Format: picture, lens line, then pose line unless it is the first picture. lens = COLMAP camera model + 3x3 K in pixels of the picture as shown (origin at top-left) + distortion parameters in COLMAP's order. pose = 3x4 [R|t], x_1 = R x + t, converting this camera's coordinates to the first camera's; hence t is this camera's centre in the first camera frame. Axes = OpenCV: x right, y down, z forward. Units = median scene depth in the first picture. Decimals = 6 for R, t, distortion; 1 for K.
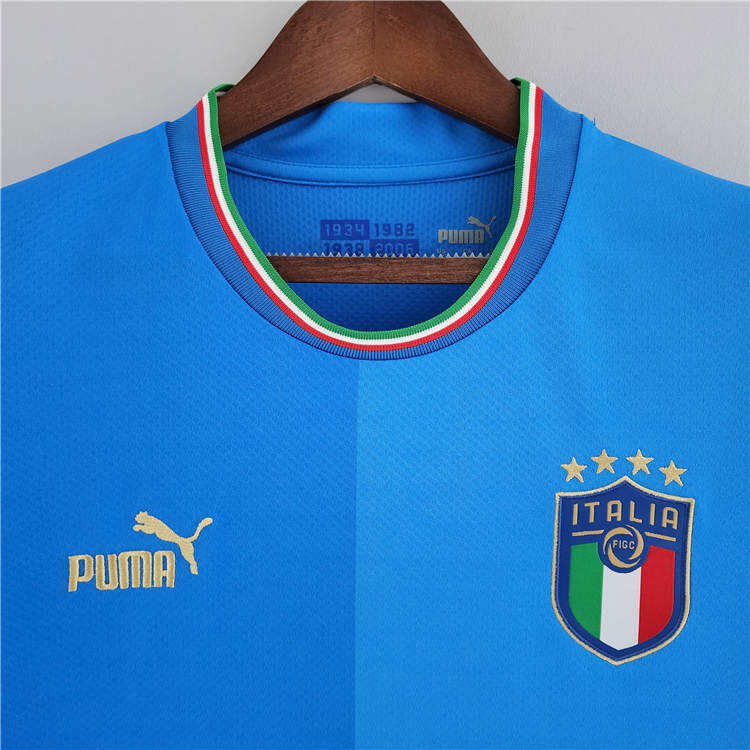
lens RADIAL K [[697.7, 0, 375.0], [0, 697.7, 375.0], [0, 0, 1]] dist [0.006158, -0.022150]
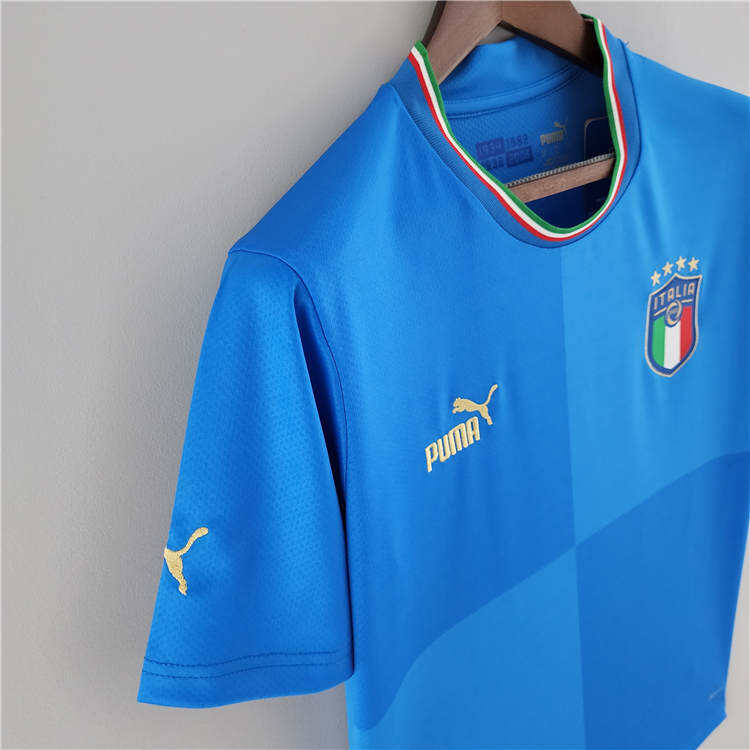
lens RADIAL K [[697.7, 0, 375.0], [0, 697.7, 375.0], [0, 0, 1]] dist [0.006158, -0.022150]
pose [[0.788607, -0.354491, 0.502429, -1.155330], [0.193616, 0.918684, 0.344285, -0.352901], [-0.583620, -0.174228, 0.793116, 0.026753]]
